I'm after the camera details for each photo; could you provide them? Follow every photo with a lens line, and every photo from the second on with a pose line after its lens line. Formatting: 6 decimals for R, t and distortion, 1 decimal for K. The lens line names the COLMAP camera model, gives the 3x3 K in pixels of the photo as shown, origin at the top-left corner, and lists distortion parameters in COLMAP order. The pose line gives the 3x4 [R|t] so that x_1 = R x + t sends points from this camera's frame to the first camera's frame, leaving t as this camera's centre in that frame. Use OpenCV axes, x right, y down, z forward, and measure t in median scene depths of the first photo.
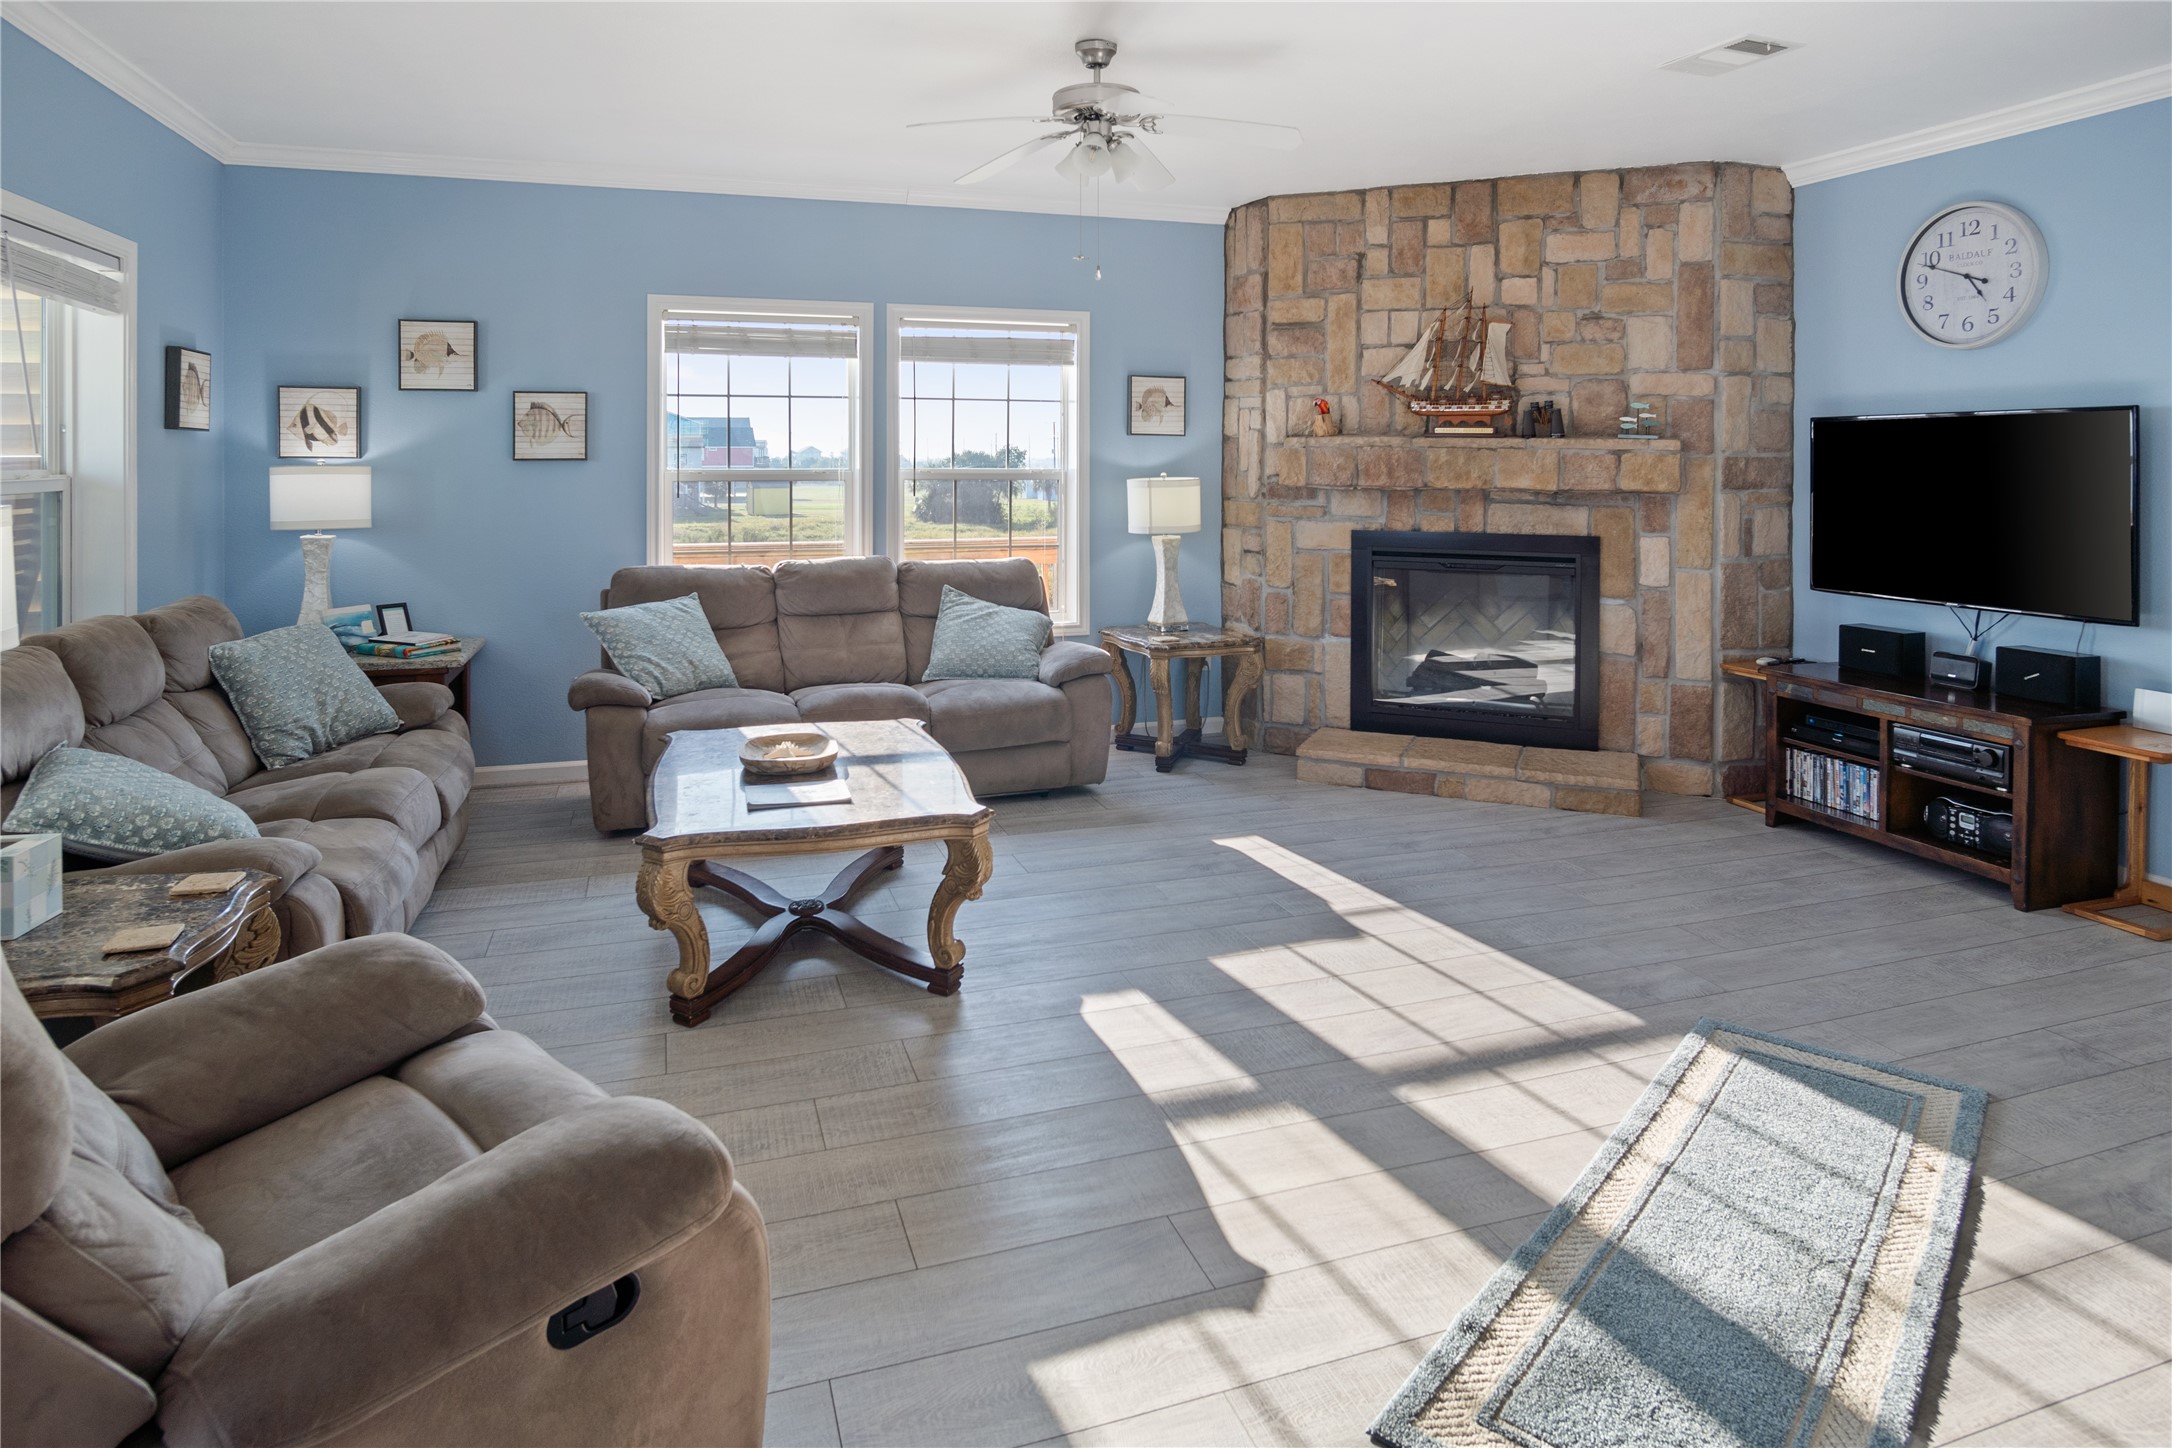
lens RADIAL K [[1250.4, 0, 1084.8], [0, 1250.4, 451.1], [0, 0, 1]] dist [-0.038911, 0.003344]
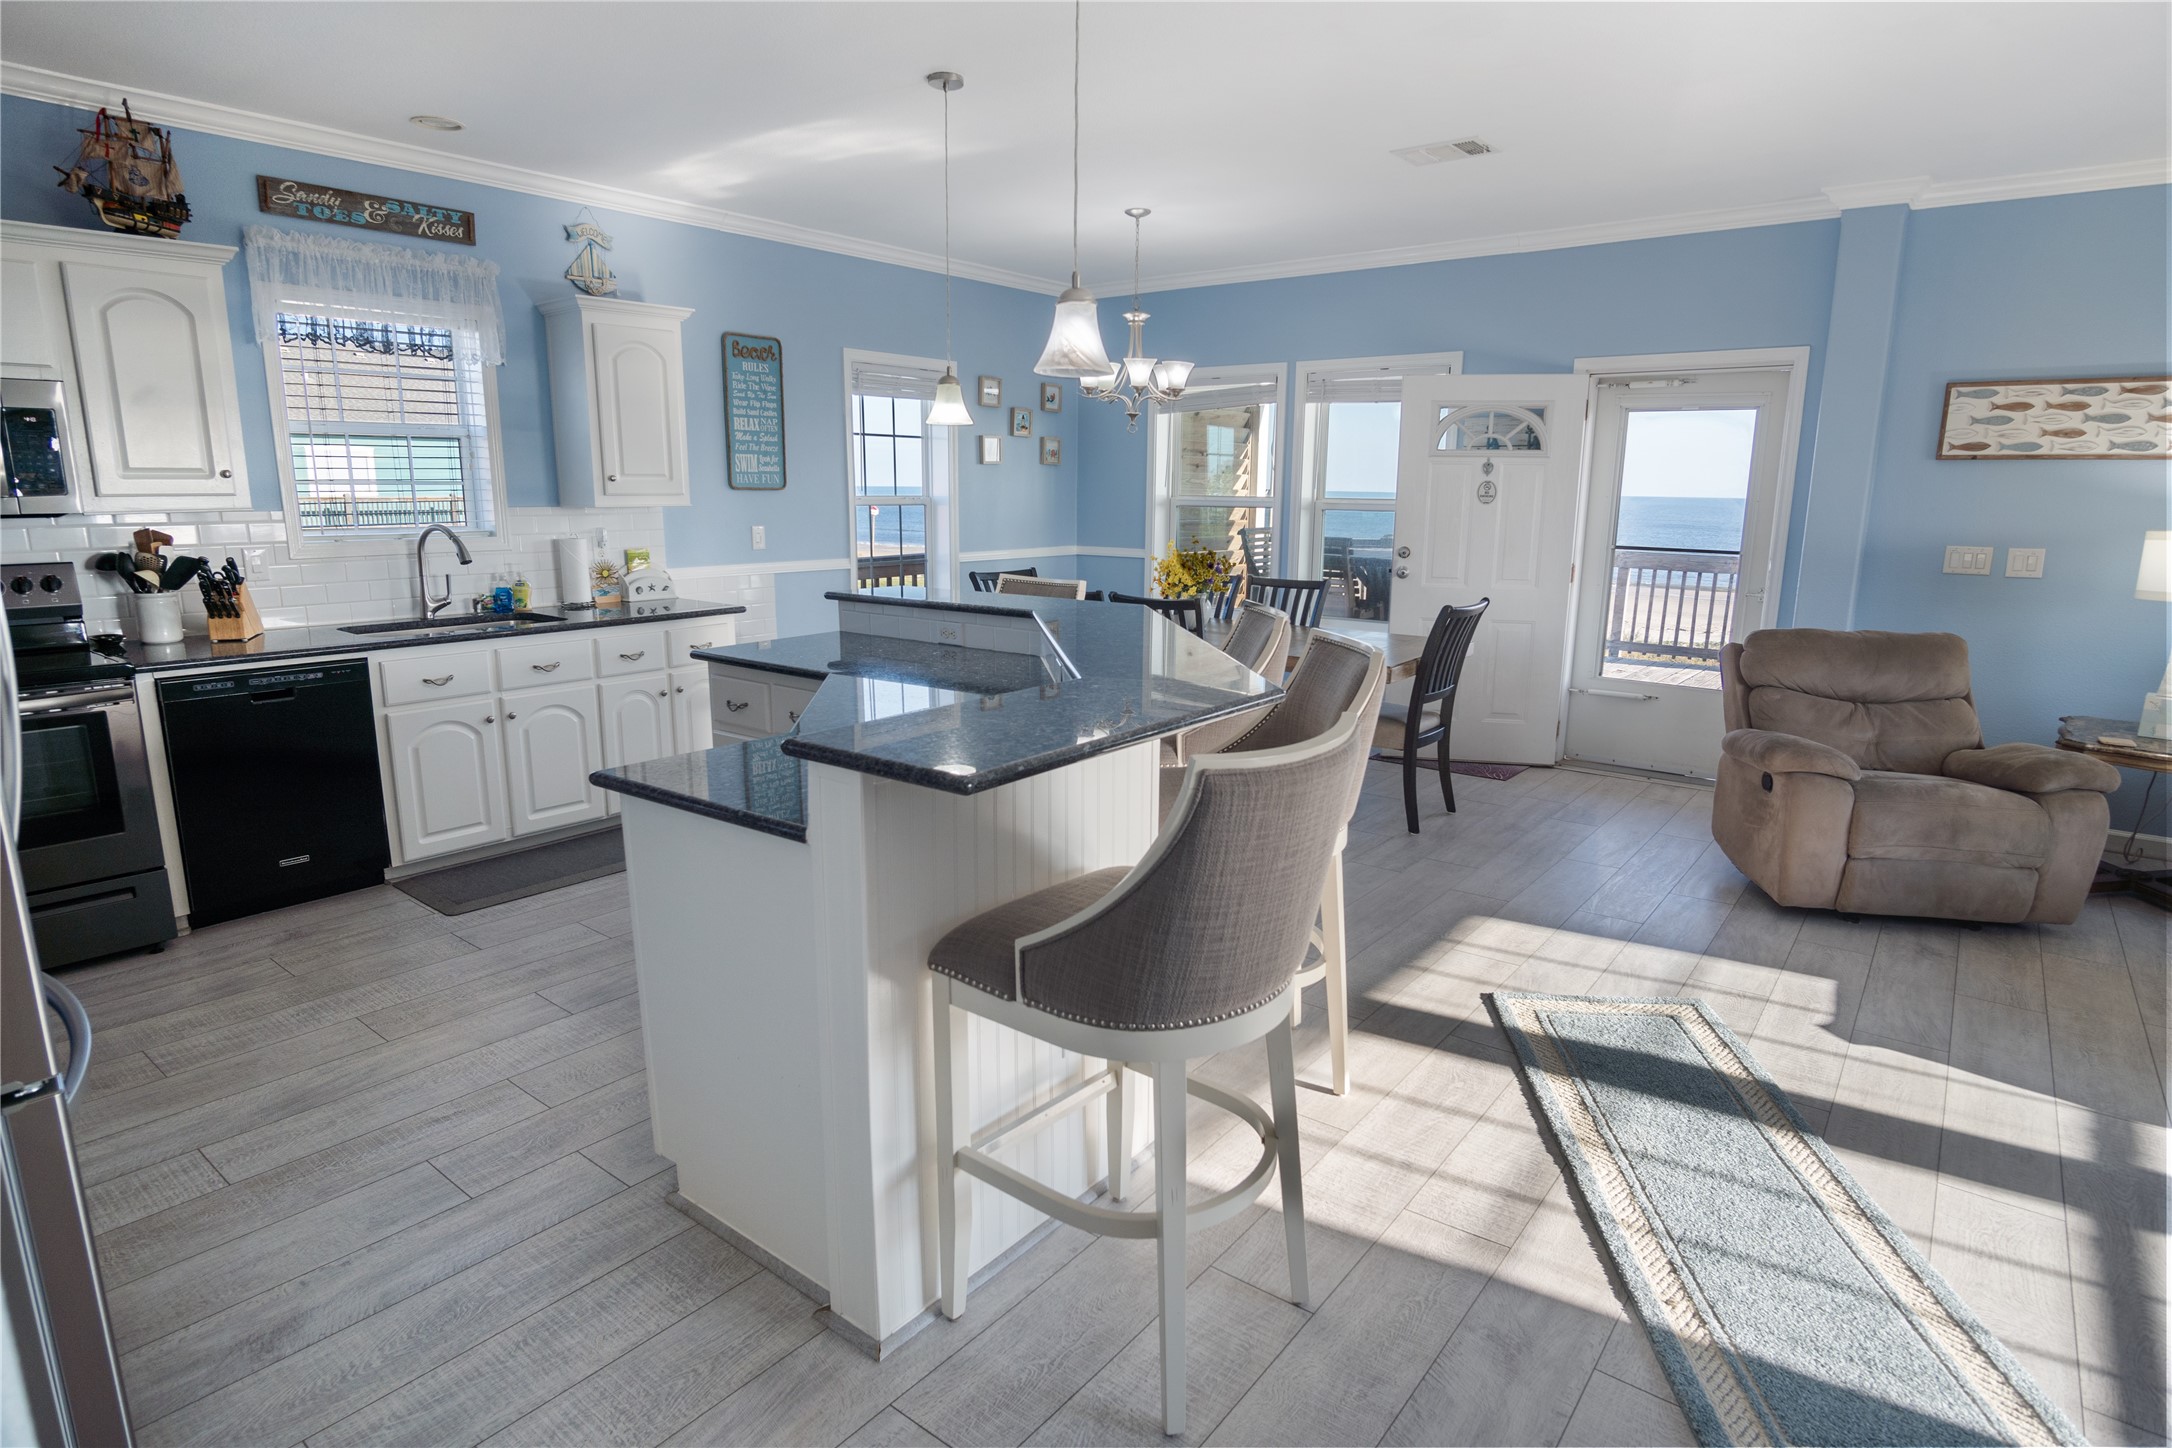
lens RADIAL K [[1172.0, 0, 1077.2], [0, 1172.0, 715.2], [0, 0, 1]] dist [-0.021880, 0.010754]
pose [[-0.841942, 0.098767, -0.530451, 0.660629], [-0.004172, 0.981883, 0.189443, -0.006272], [0.539552, 0.161713, -0.826277, 0.621742]]
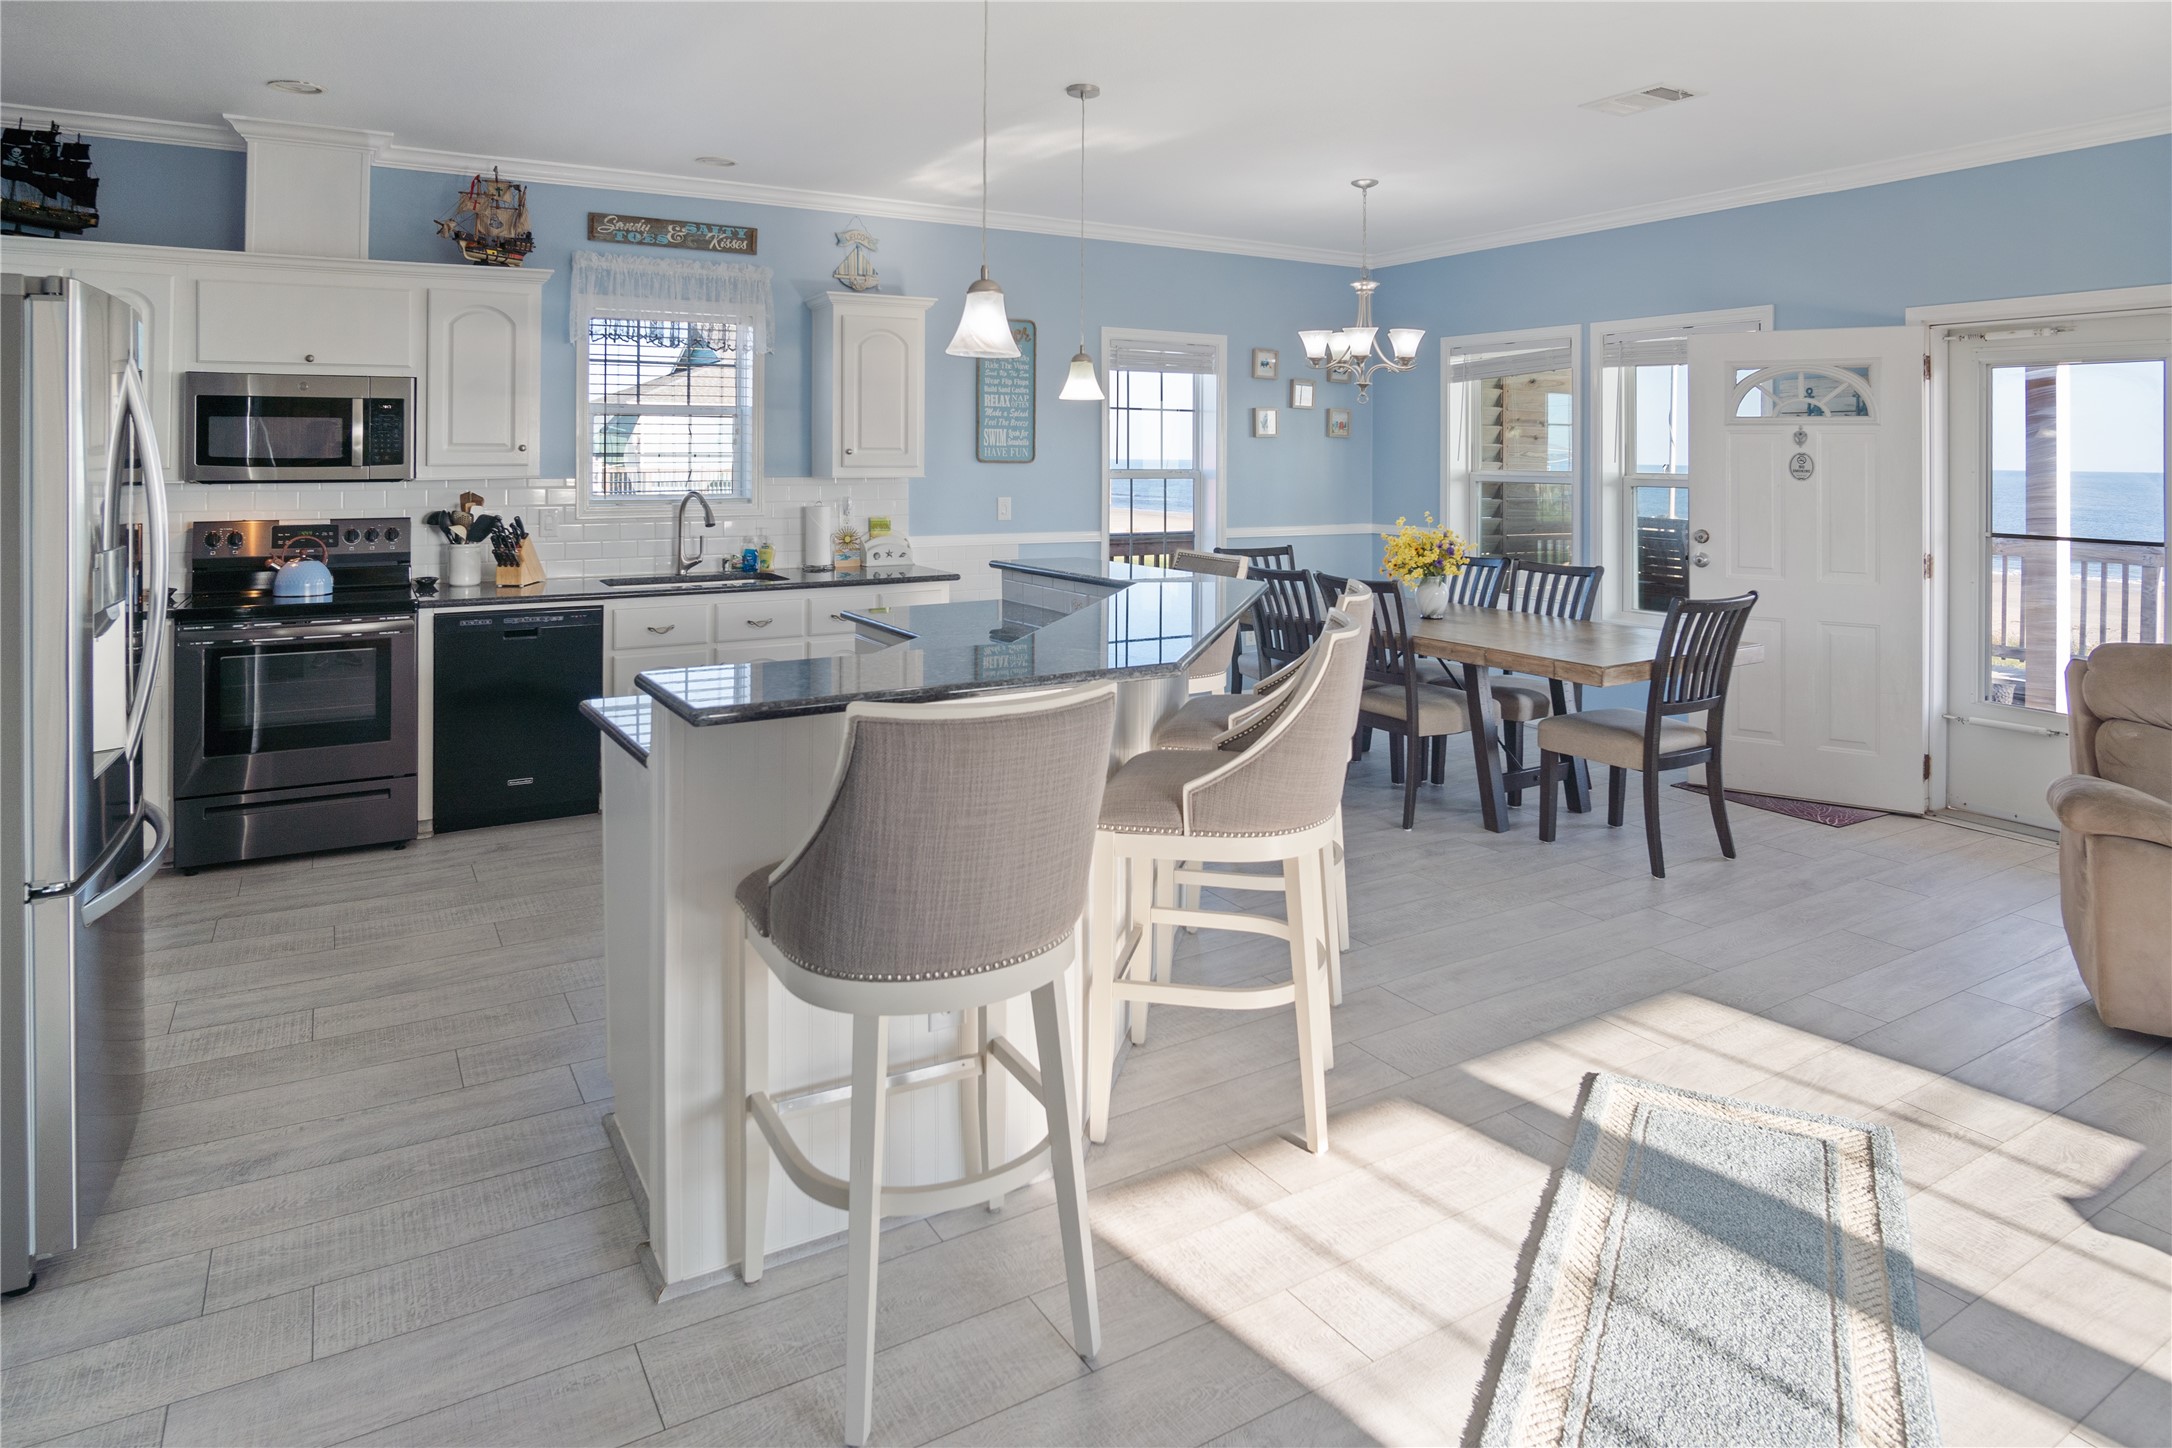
lens RADIAL K [[1286.2, 0, 1082.7], [0, 1286.2, 437.9], [0, 0, 1]] dist [-0.005380, 0.002412]
pose [[-0.978975, -0.008856, -0.203788, 0.491292], [-0.005338, 0.999827, -0.017804, -0.007110], [0.203910, -0.016342, -0.978853, 0.751973]]
